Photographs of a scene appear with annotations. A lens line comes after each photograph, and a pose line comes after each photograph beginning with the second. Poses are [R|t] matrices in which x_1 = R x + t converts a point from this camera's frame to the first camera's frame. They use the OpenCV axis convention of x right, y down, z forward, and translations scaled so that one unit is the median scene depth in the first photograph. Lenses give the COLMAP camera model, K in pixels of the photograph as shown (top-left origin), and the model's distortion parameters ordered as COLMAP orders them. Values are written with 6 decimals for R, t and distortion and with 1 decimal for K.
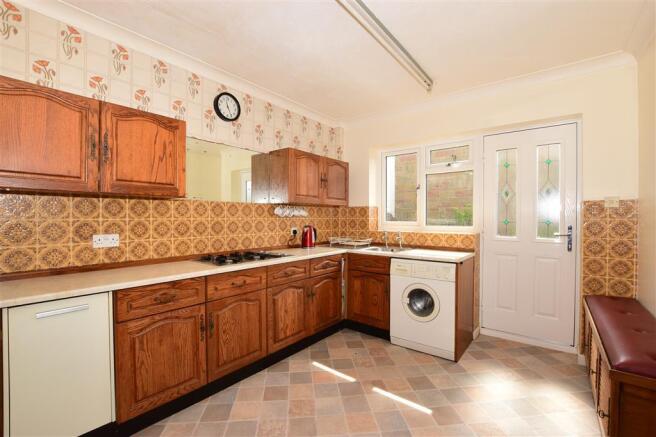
lens RADIAL K [[297.2, 0, 333.2], [0, 297.2, 217.3], [0, 0, 1]] dist [0.005714, 0.000506]
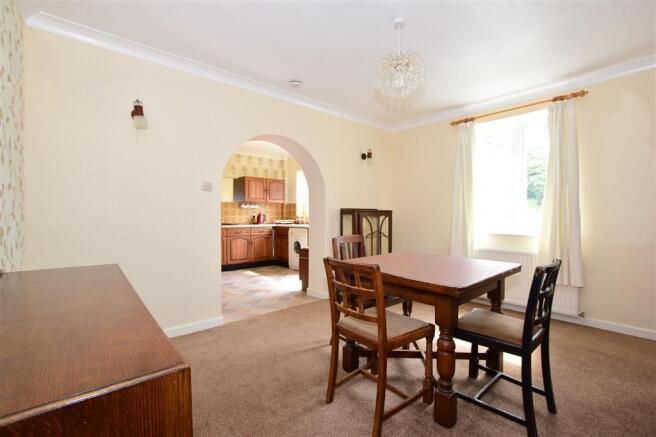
lens RADIAL K [[297.2, 0, 326.7], [0, 297.2, 216.0], [0, 0, 1]] dist [0.005714, 0.000506]
pose [[0.976737, -0.002757, -0.214421, 0.824351], [0.003262, 0.999993, 0.001999, 0.048173], [0.214414, -0.002652, 0.976739, -0.899739]]
